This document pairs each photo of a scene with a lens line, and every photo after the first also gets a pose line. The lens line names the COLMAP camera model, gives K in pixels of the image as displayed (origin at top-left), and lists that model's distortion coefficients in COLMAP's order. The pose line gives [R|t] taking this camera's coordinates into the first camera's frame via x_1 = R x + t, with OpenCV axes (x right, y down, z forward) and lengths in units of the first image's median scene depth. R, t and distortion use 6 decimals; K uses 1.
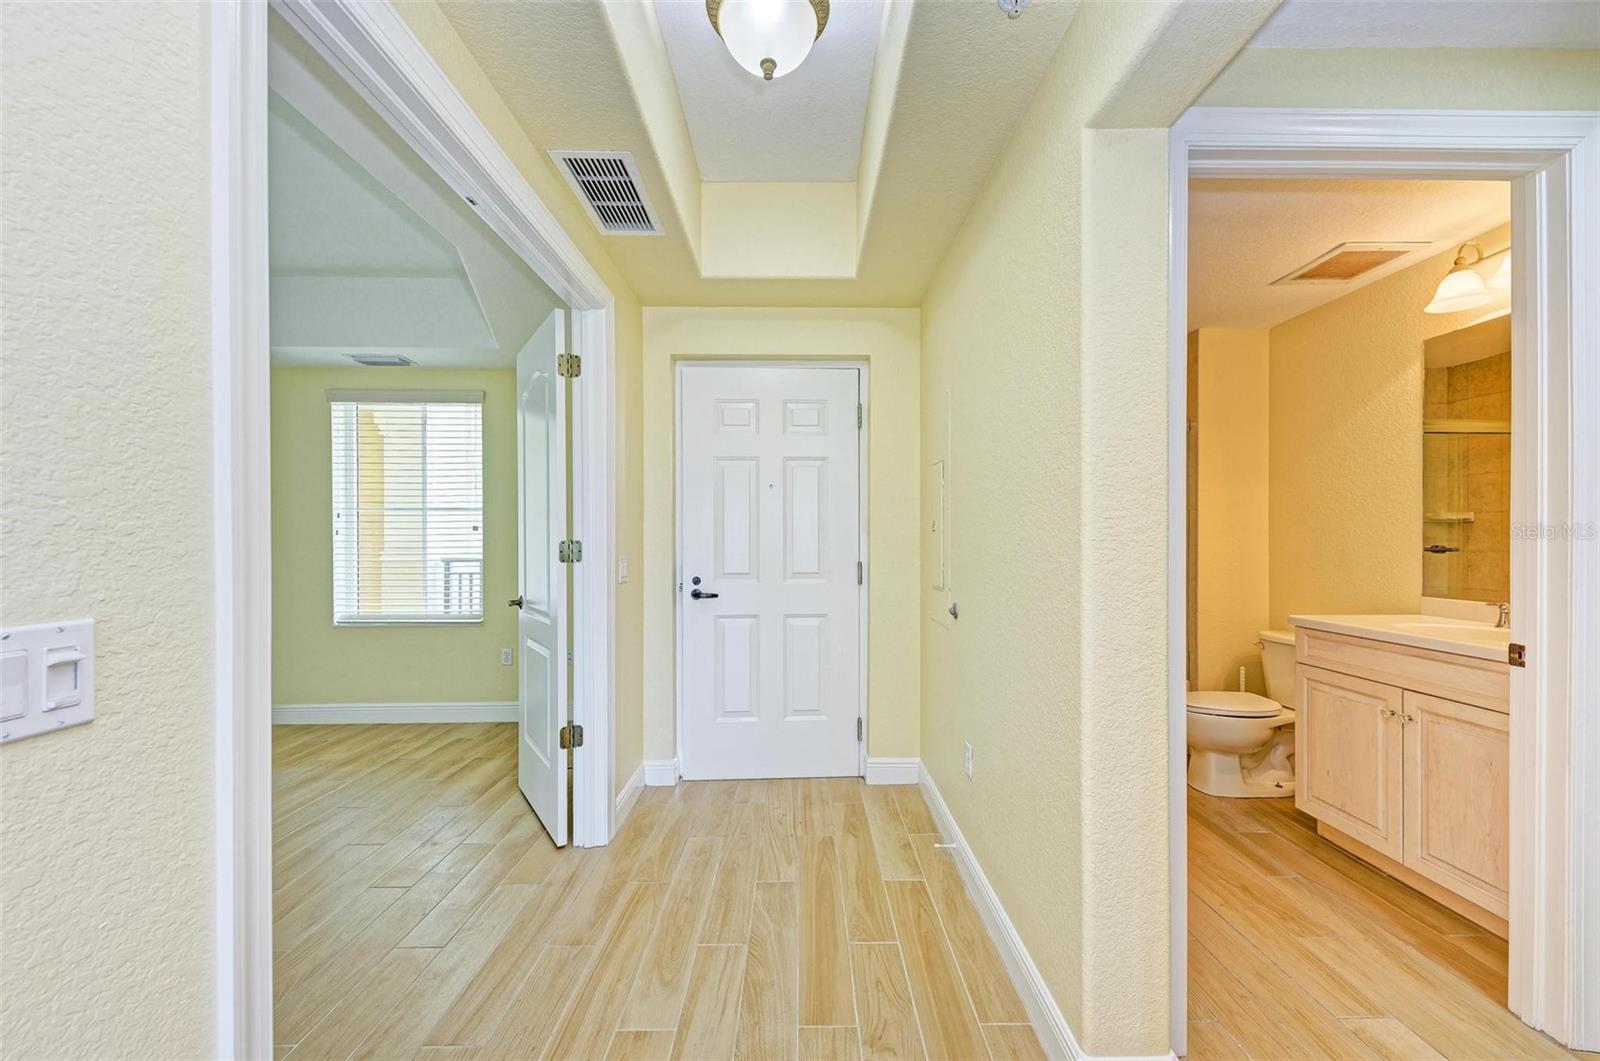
lens RADIAL K [[633.9, 0, 804.2], [0, 633.9, 539.9], [0, 0, 1]] dist [0.018728, -0.006000]
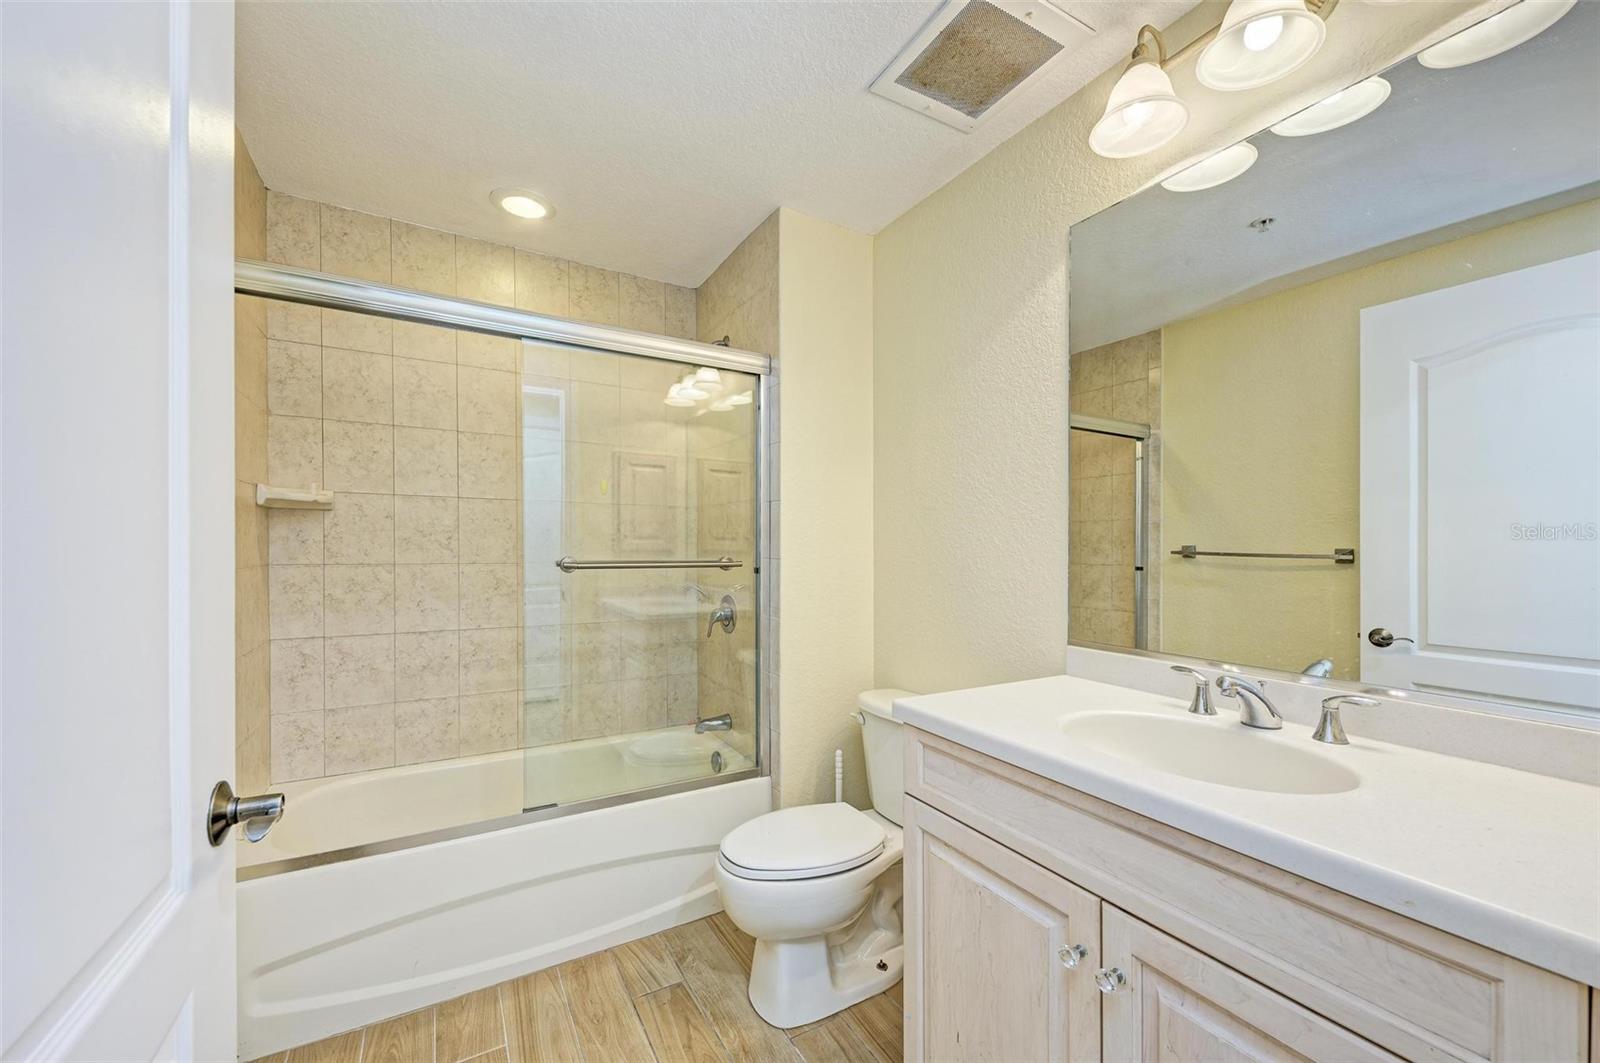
lens RADIAL K [[620.7, 0, 801.4], [0, 620.7, 541.8], [0, 0, 1]] dist [0.038338, -0.012911]
pose [[0.882892, 0.005356, 0.469545, 0.402208], [-0.001385, 0.999960, -0.008802, -0.004666], [-0.469573, 0.007121, 0.882865, 0.520875]]
